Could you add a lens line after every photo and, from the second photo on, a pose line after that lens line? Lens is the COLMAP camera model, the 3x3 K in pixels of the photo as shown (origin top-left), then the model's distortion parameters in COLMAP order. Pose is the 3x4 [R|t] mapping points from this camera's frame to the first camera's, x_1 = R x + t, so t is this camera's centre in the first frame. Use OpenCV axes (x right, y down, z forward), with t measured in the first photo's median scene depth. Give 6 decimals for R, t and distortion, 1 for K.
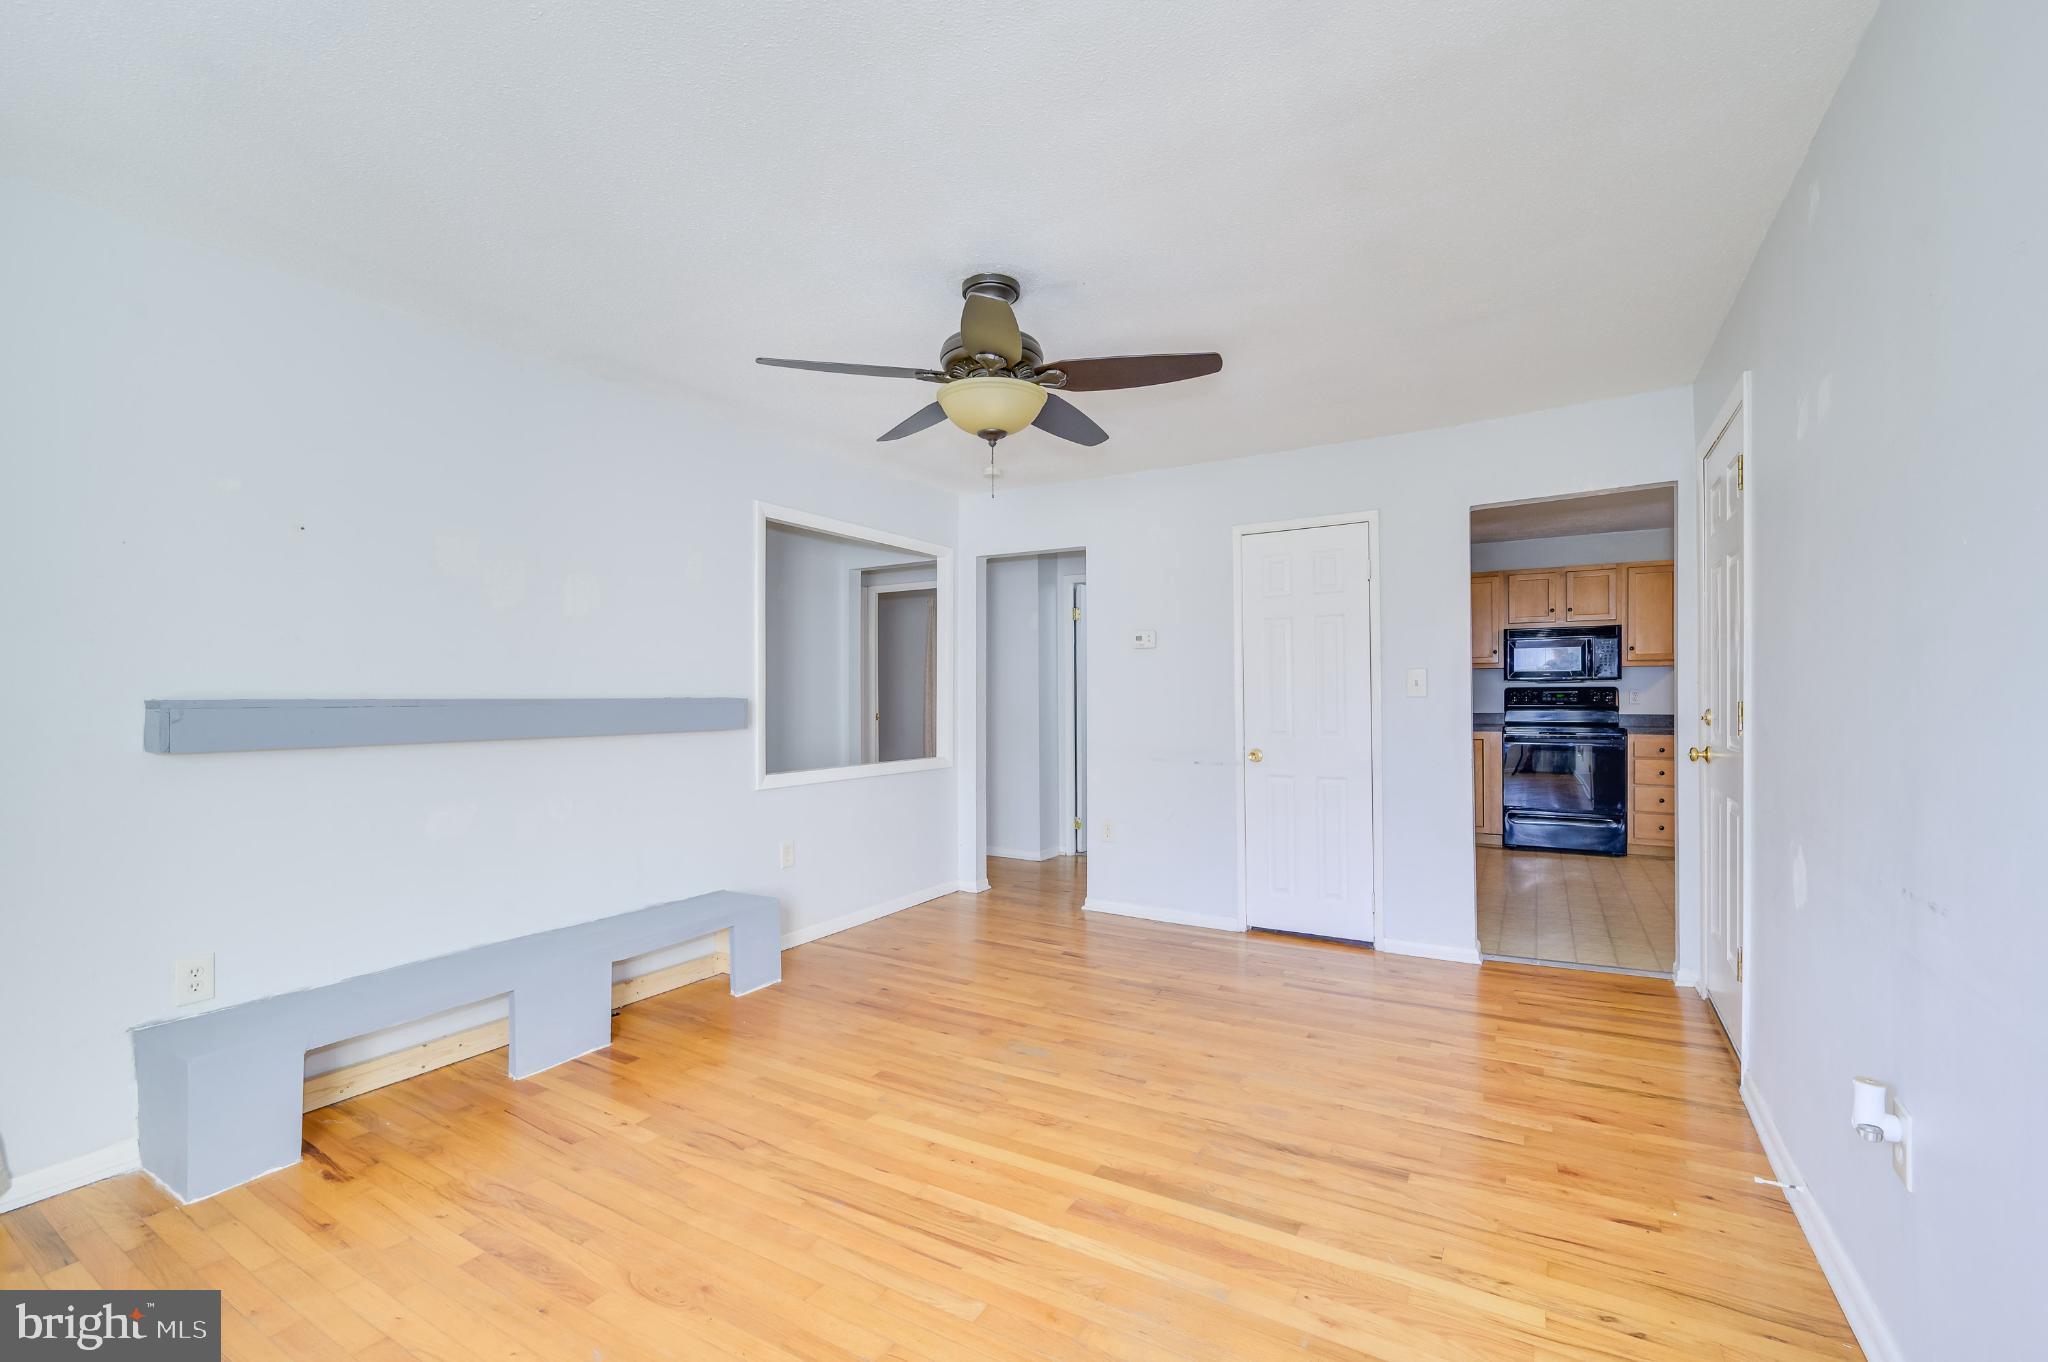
lens RADIAL K [[862.9, 0, 1028.4], [0, 862.9, 691.7], [0, 0, 1]] dist [0.000732, 0.000325]
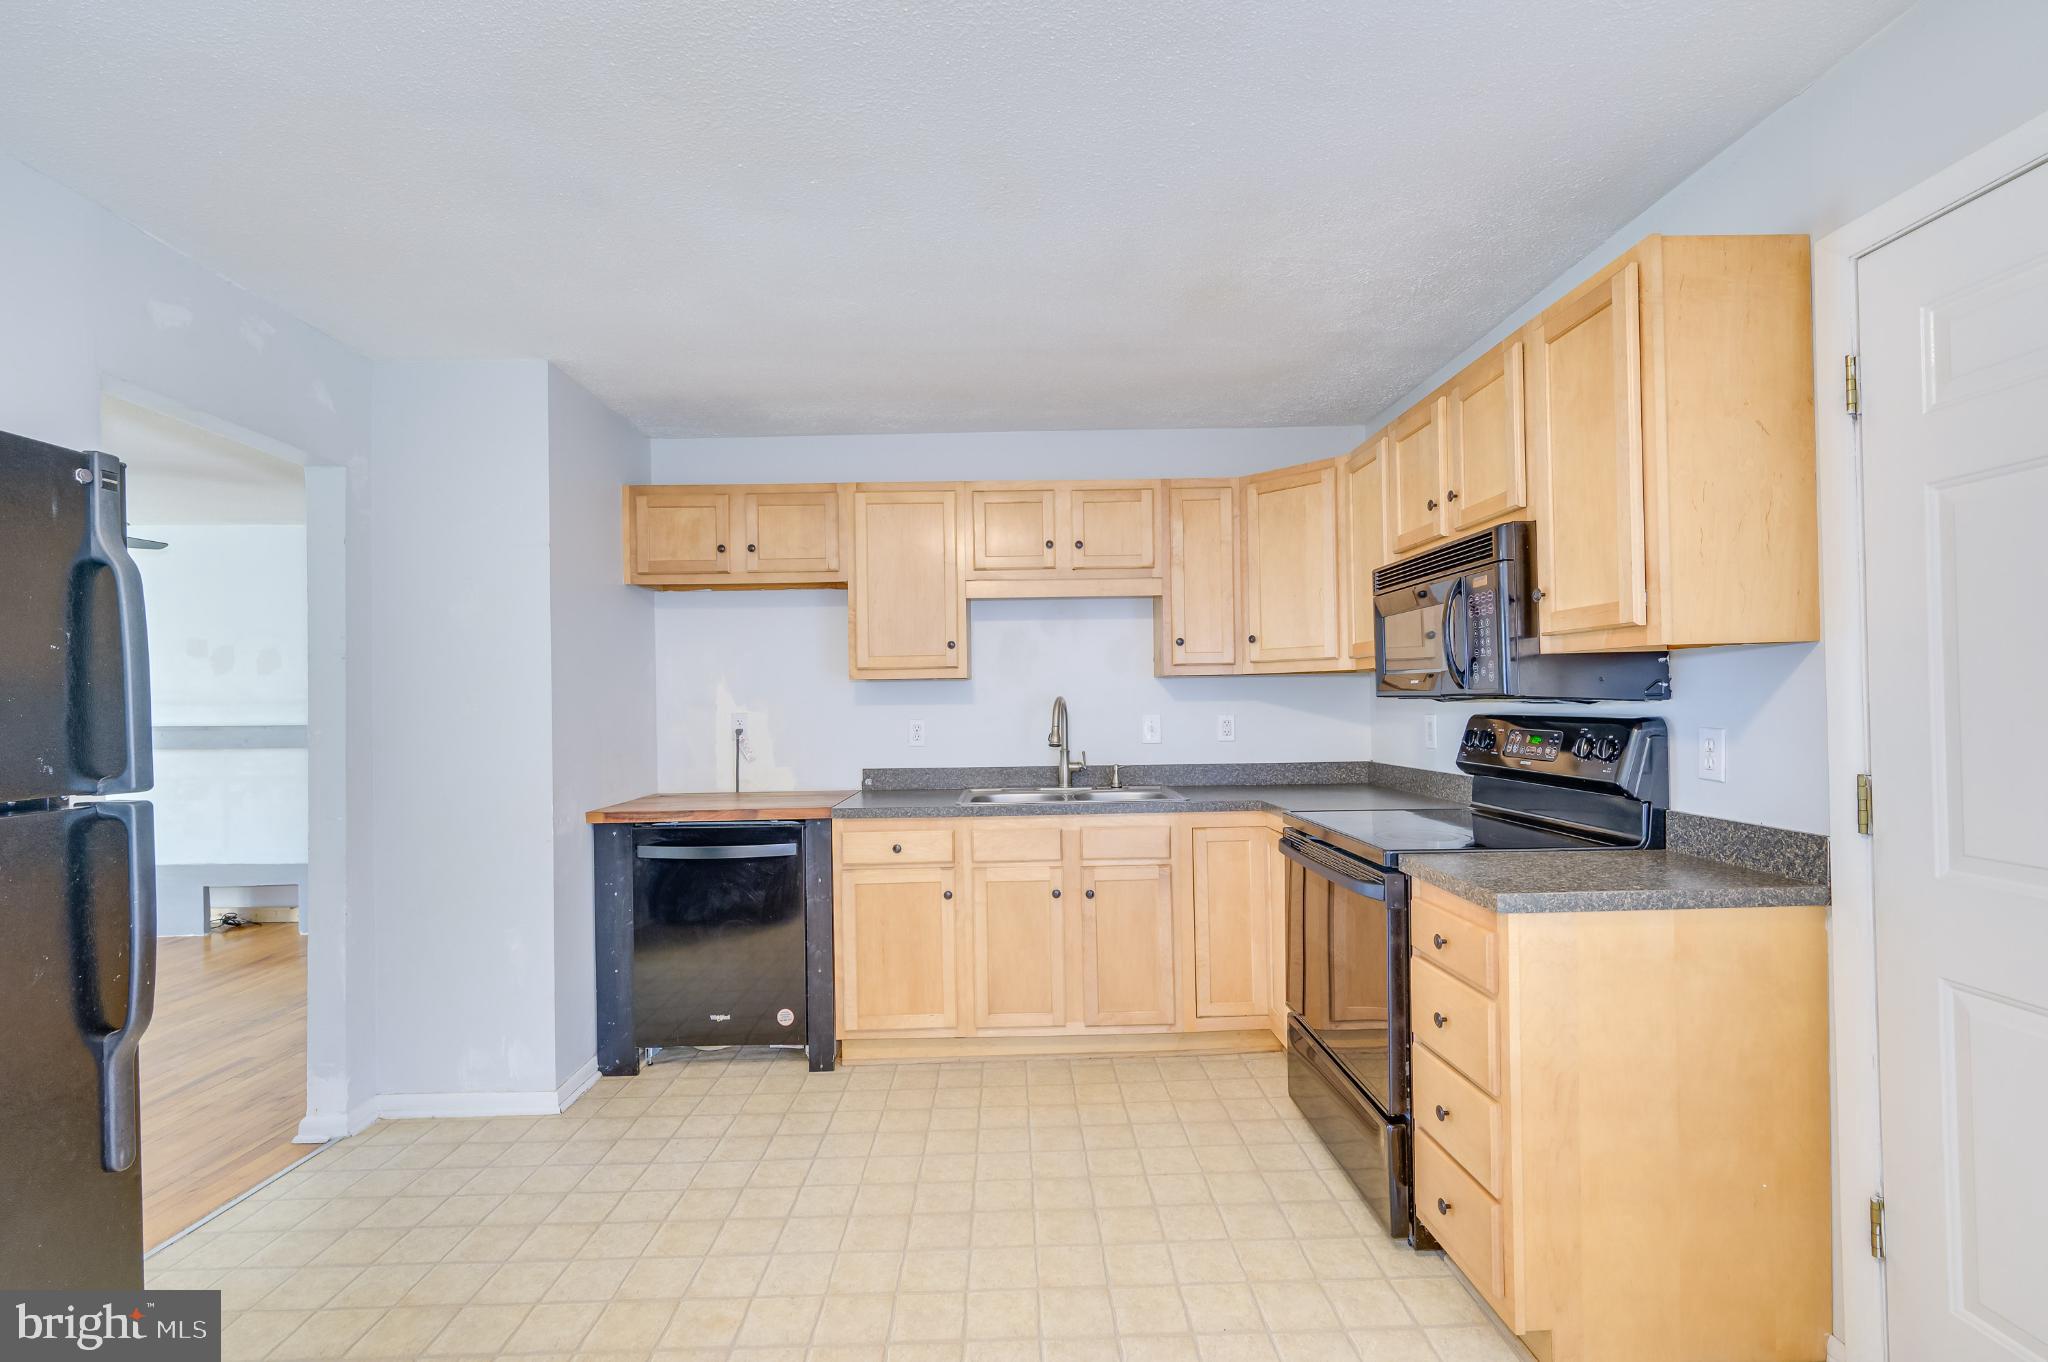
lens RADIAL K [[906.4, 0, 1026.3], [0, 906.4, 692.0], [0, 0, 1]] dist [0.001774, -0.000670]
pose [[0.529181, -0.008907, -0.848462, 1.429005], [0.011701, 0.999926, -0.003199, -0.028014], [0.848428, -0.008235, 0.529247, 1.109624]]
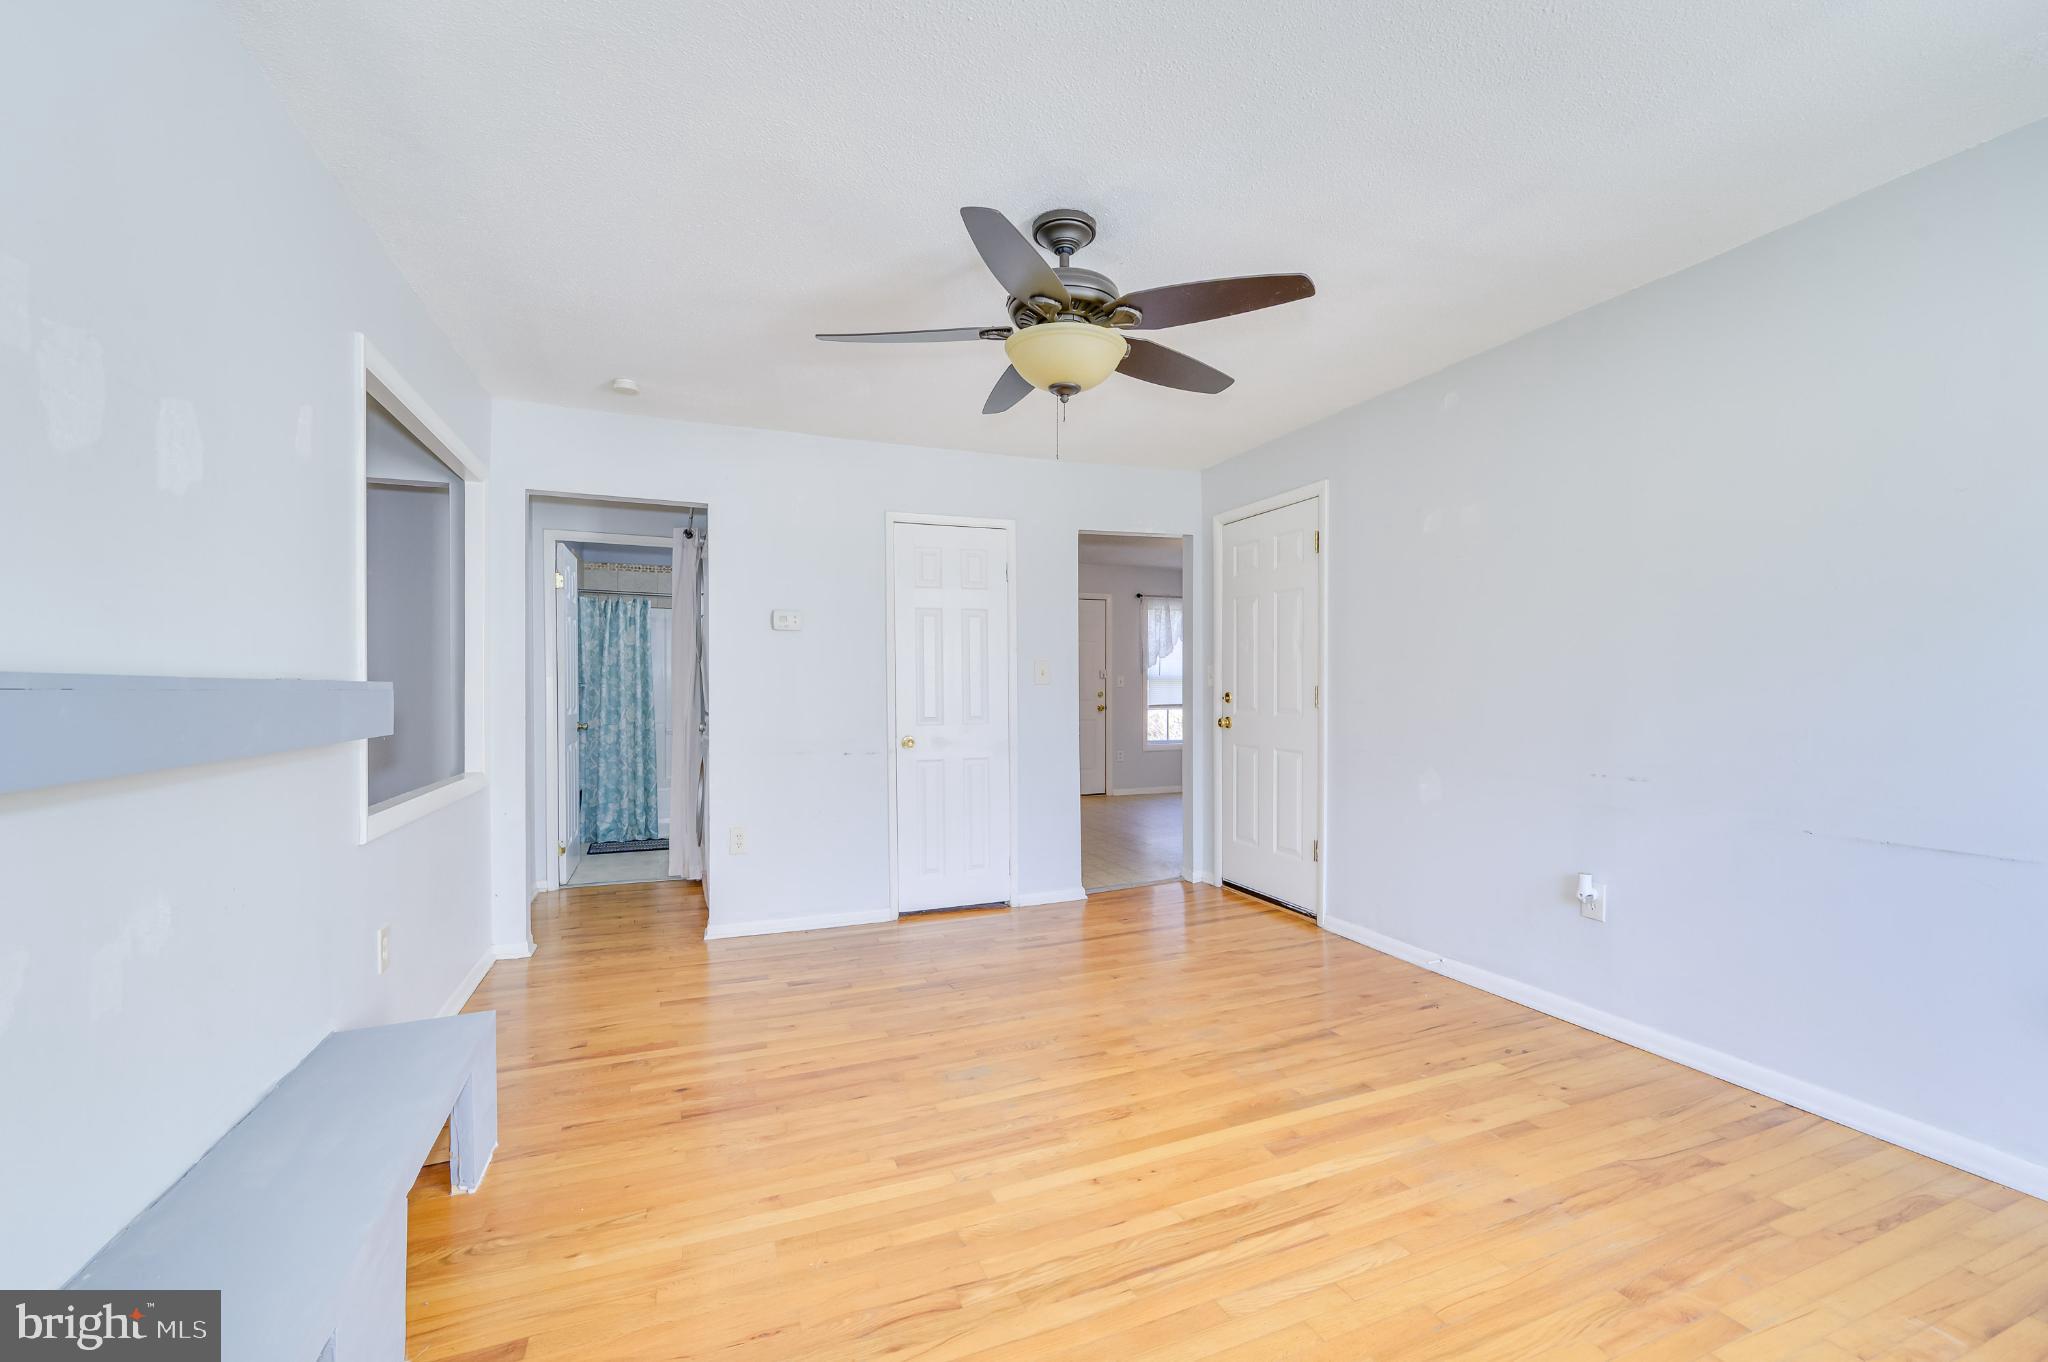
lens RADIAL K [[862.9, 0, 1028.4], [0, 862.9, 691.7], [0, 0, 1]] dist [0.000732, 0.000325]
pose [[0.602528, -0.003576, 0.798090, -0.519607], [-0.000685, 0.999987, 0.004998, 0.010664], [-0.798098, -0.003559, 0.602518, 0.316139]]
